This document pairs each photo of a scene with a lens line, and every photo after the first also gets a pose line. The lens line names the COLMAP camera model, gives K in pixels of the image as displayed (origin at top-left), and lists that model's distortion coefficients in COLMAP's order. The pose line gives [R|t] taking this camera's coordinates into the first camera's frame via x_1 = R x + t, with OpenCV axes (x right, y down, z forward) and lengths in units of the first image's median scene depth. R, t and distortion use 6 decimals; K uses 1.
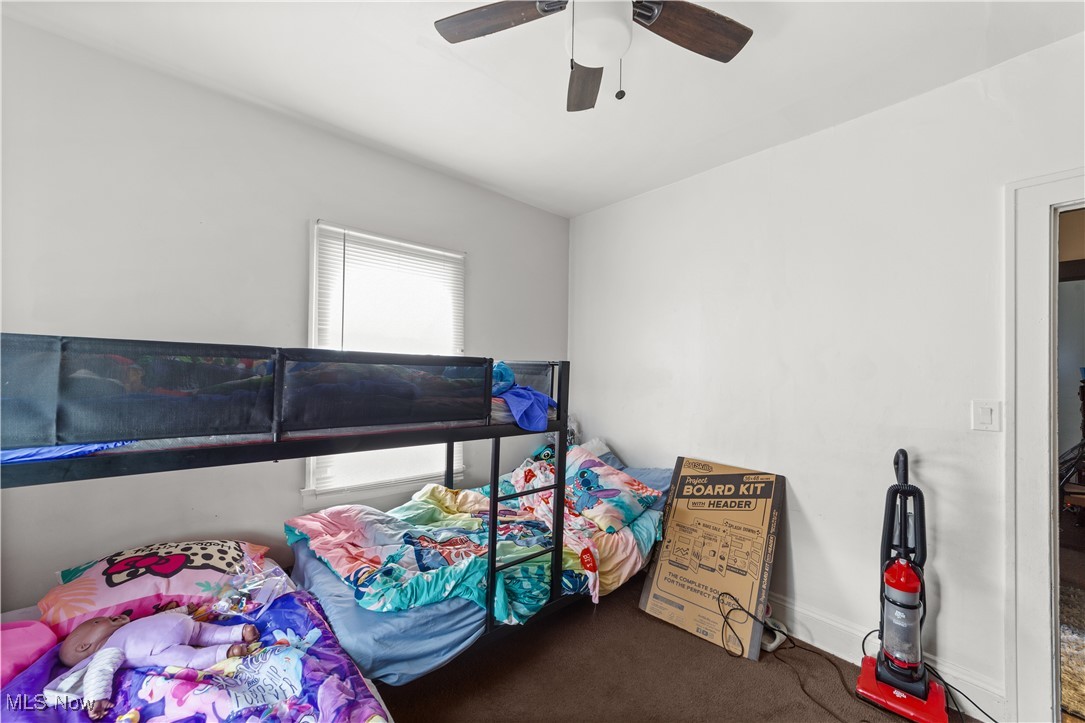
lens RADIAL K [[415.3, 0, 540.9], [0, 415.3, 362.6], [0, 0, 1]] dist [-0.019415, 0.009683]
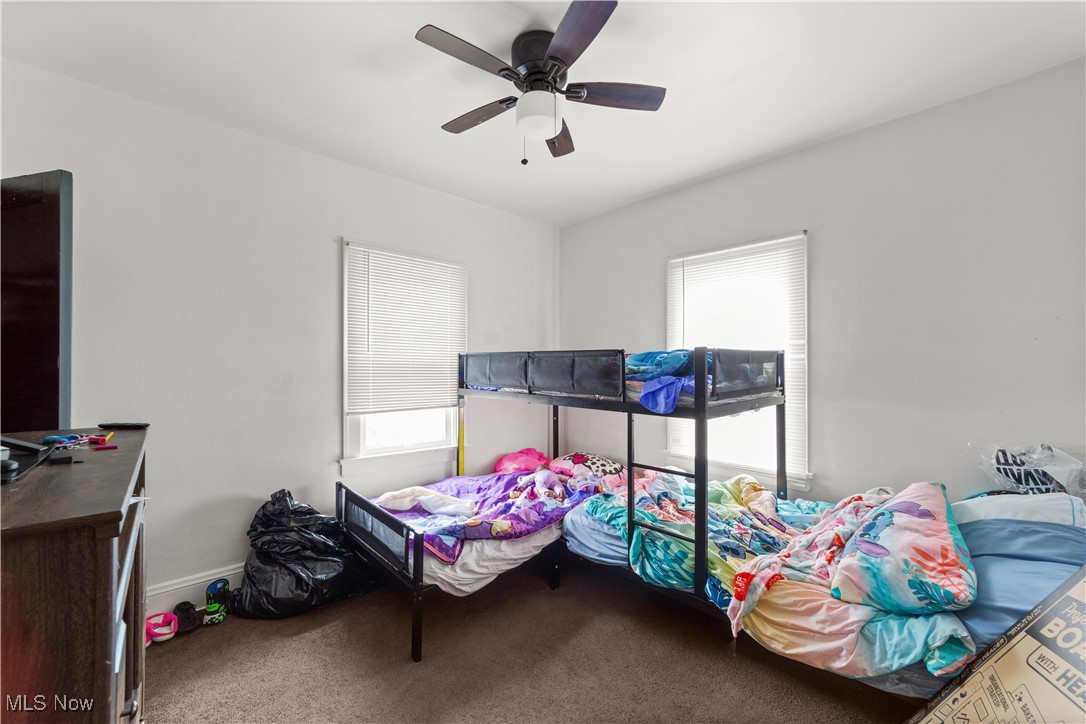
lens RADIAL K [[415.7, 0, 541.4], [0, 415.7, 363.1], [0, 0, 1]] dist [-0.019415, 0.009683]
pose [[0.048055, -0.034629, -0.998244, 0.957648], [0.005506, 0.999393, -0.034404, 0.062851], [0.998830, -0.003843, 0.048216, 0.576332]]
